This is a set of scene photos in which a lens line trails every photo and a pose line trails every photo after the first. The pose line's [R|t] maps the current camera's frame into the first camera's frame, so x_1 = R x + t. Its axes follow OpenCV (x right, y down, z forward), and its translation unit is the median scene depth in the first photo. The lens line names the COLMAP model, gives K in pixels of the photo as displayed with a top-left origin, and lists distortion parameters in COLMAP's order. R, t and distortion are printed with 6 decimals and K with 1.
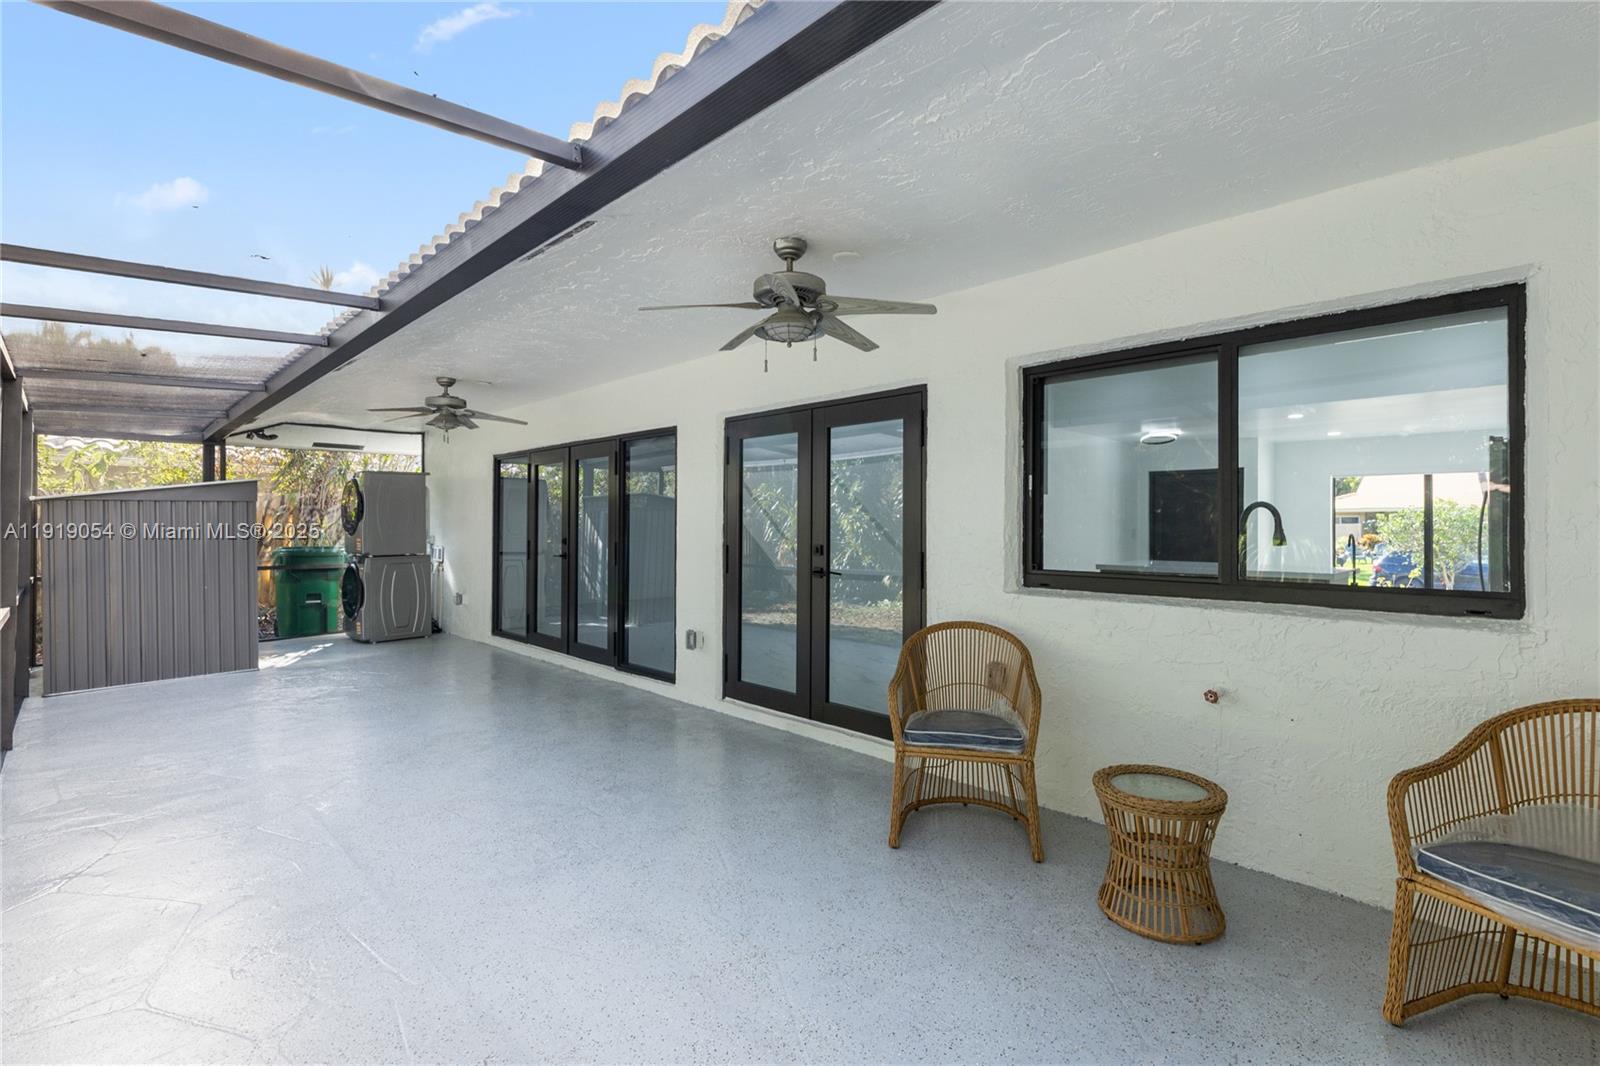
lens RADIAL K [[719.5, 0, 804.1], [0, 719.5, 530.2], [0, 0, 1]] dist [0.003130, -0.000433]
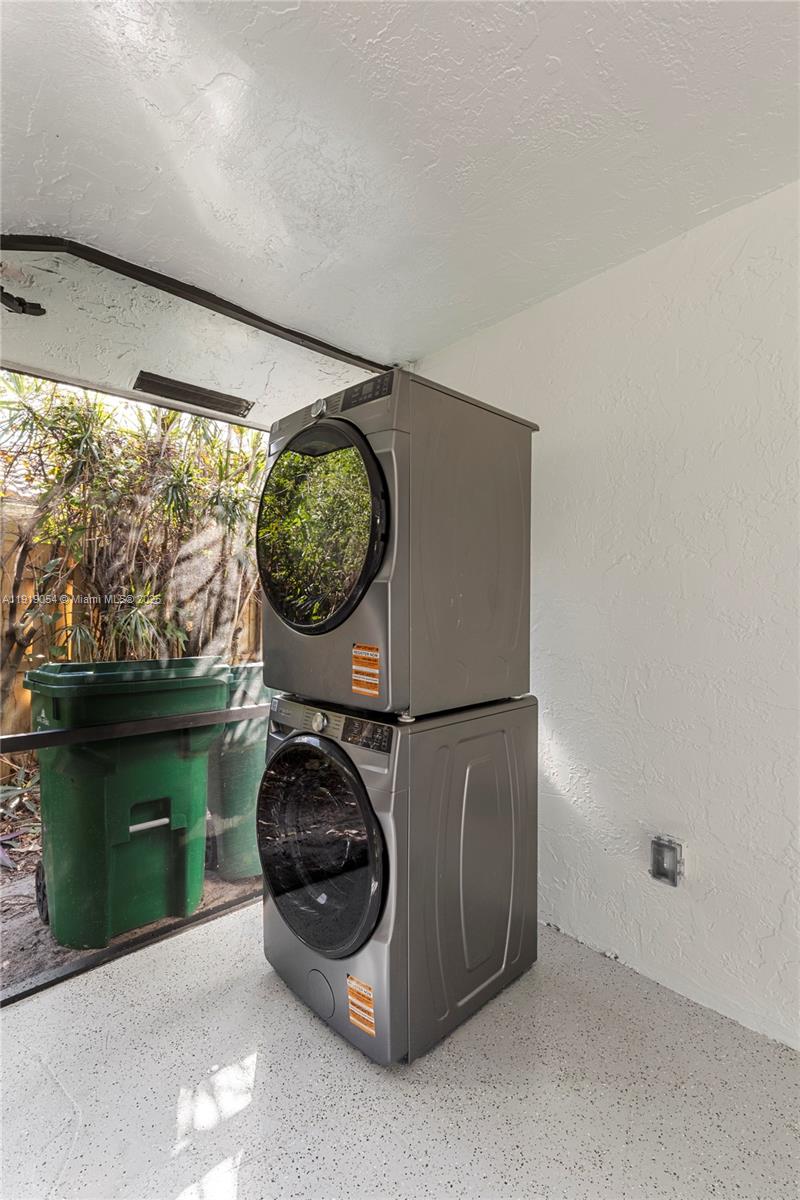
lens RADIAL K [[532.5, 0, 402.5], [0, 532.5, 626.9], [0, 0, 1]] dist [0.017567, -0.000074]
pose [[0.998977, 0.009012, -0.044306, -0.536637], [-0.007316, 0.999239, 0.038310, -0.005067], [0.044617, -0.037947, 0.998283, 0.734755]]
